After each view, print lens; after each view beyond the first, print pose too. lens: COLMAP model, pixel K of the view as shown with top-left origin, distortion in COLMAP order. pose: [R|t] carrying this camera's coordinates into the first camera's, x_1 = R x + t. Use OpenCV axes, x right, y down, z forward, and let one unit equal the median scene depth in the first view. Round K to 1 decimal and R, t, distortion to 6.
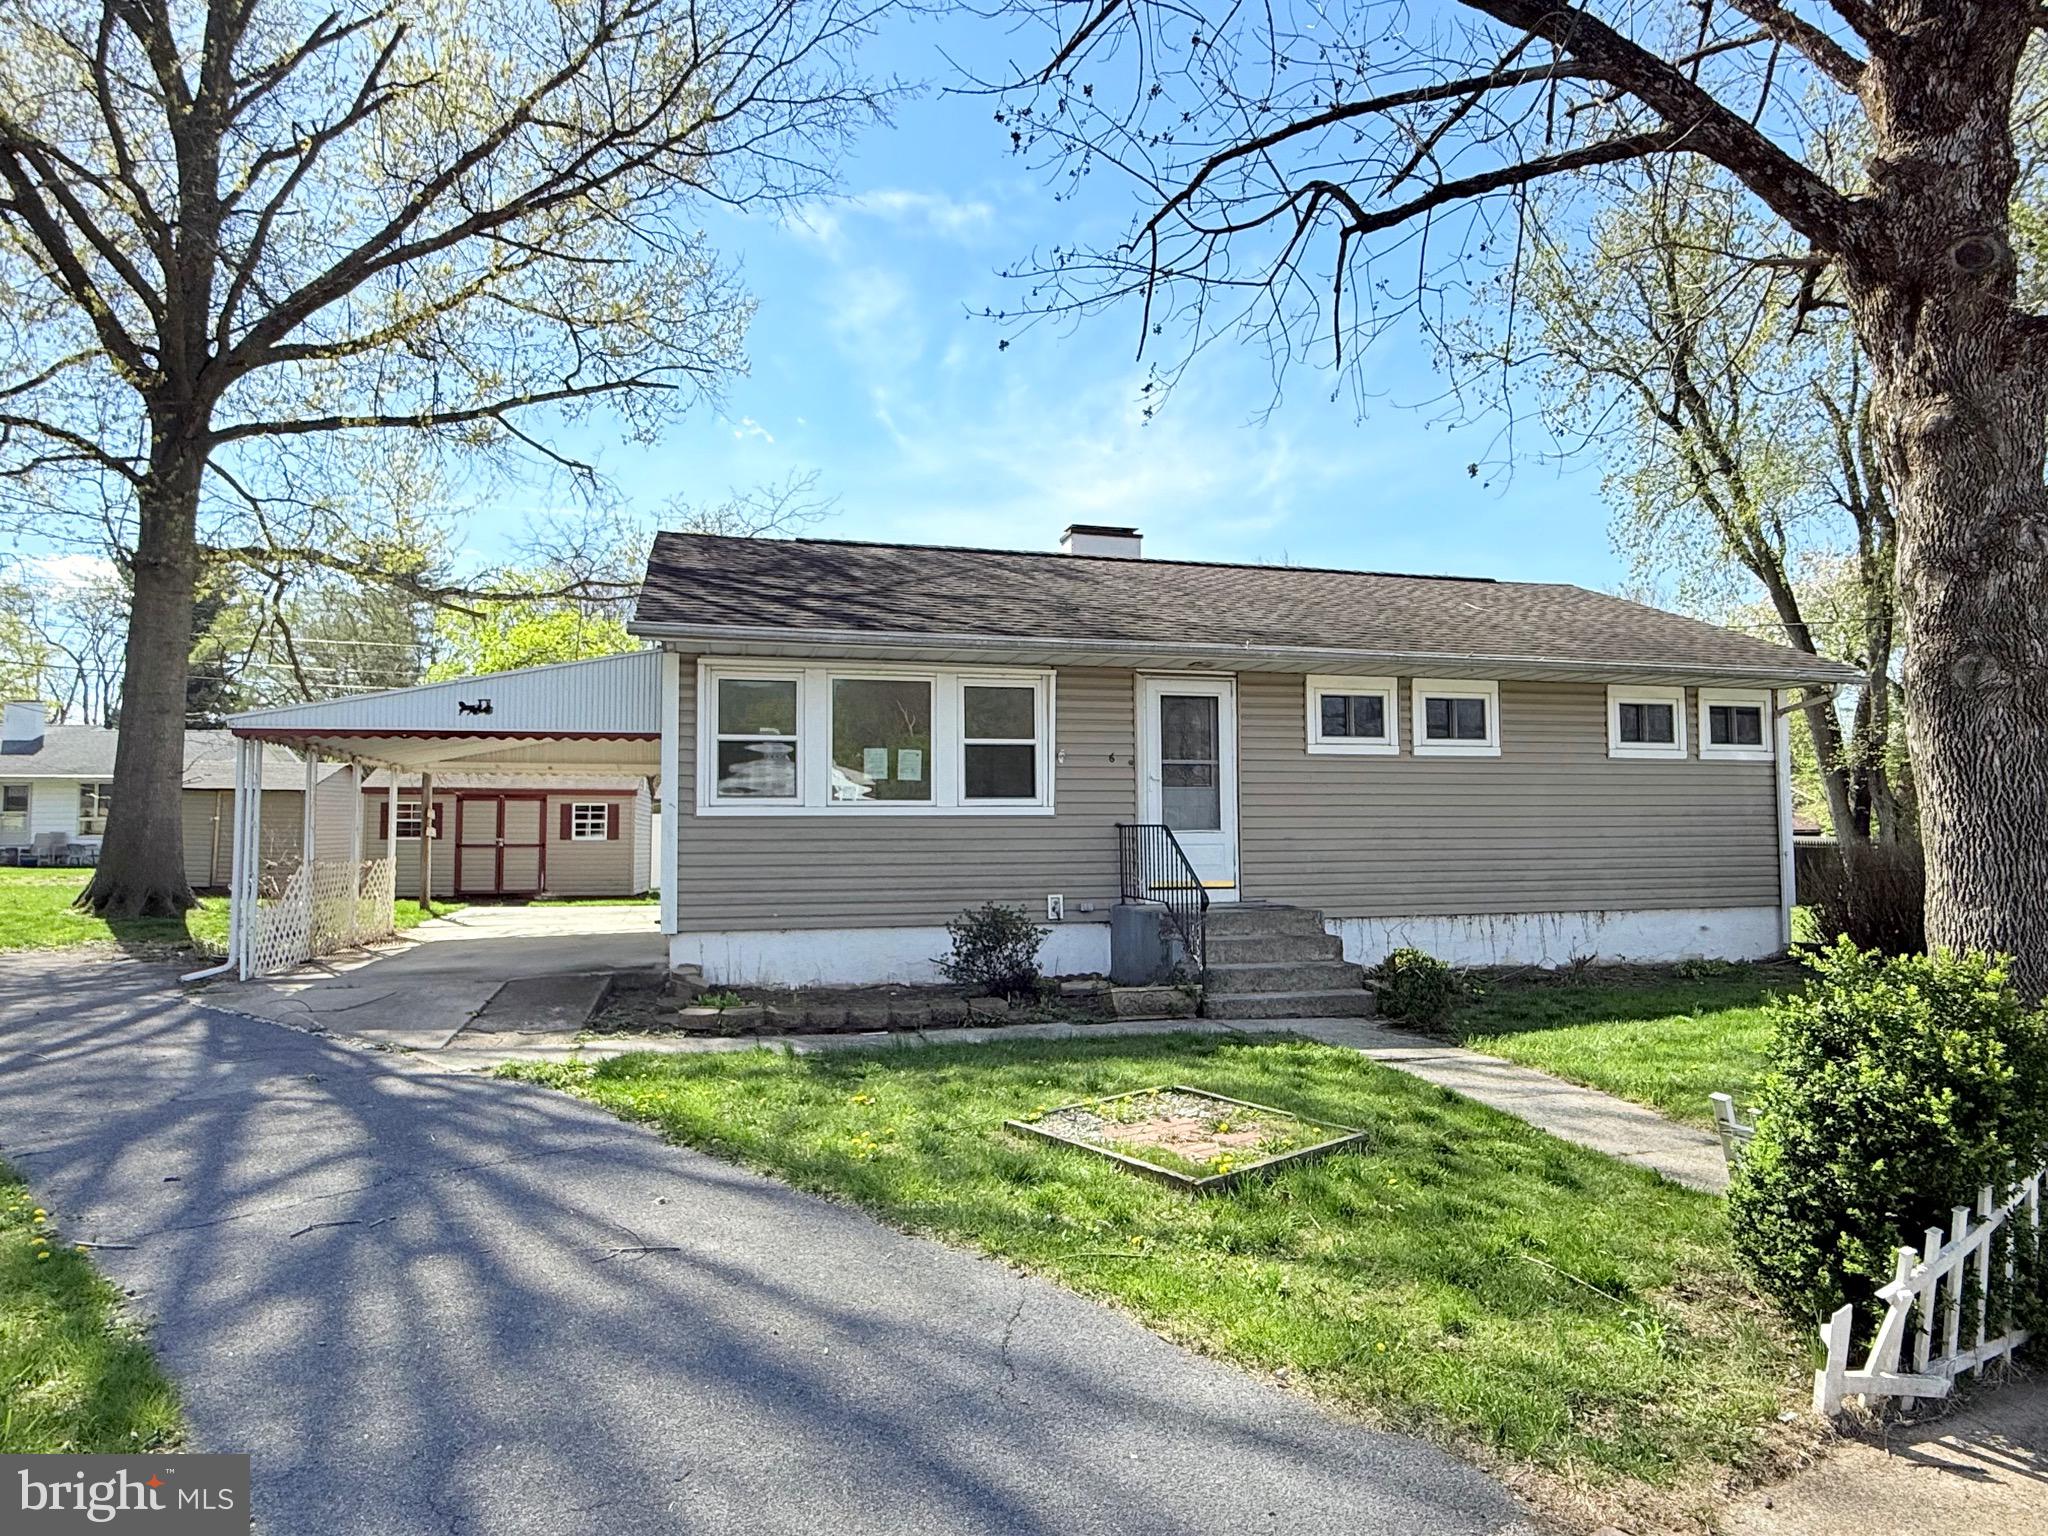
lens RADIAL K [[1194.1, 0, 1026.4], [0, 1194.1, 763.8], [0, 0, 1]] dist [-0.009574, 0.006505]
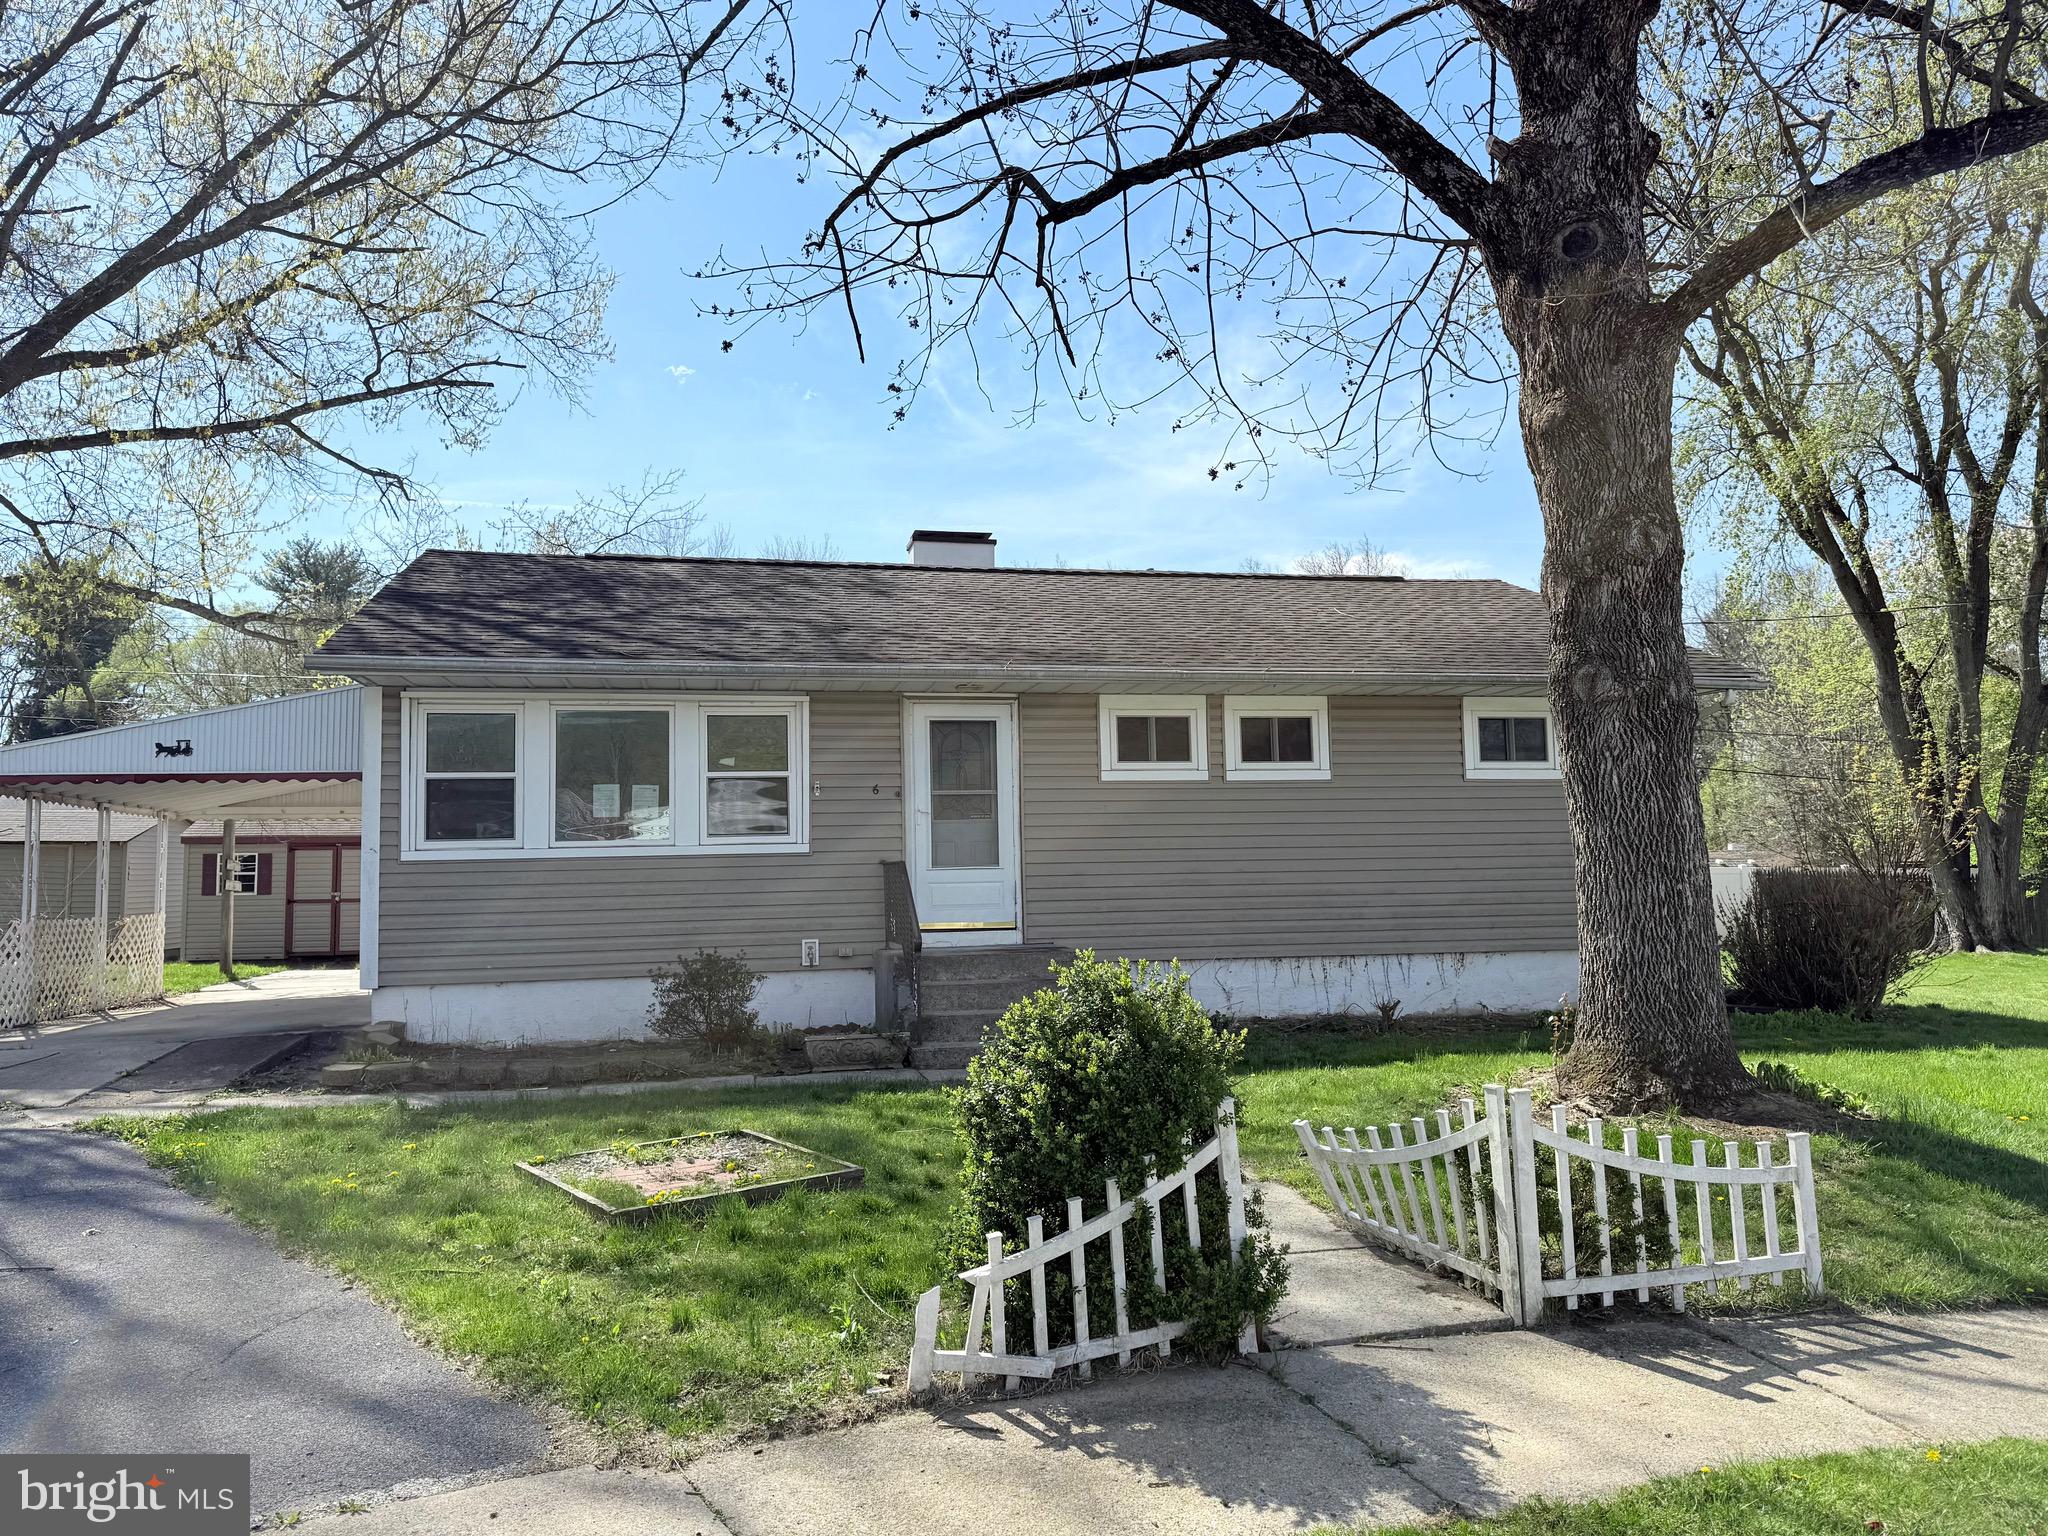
lens RADIAL K [[1430.8, 0, 1034.1], [0, 1430.8, 767.6], [0, 0, 1]] dist [0.043831, -0.053756]
pose [[0.998765, -0.019139, -0.045856, 0.262192], [0.018228, 0.999630, -0.020204, 0.002402], [0.046226, 0.019343, 0.998744, -0.098379]]
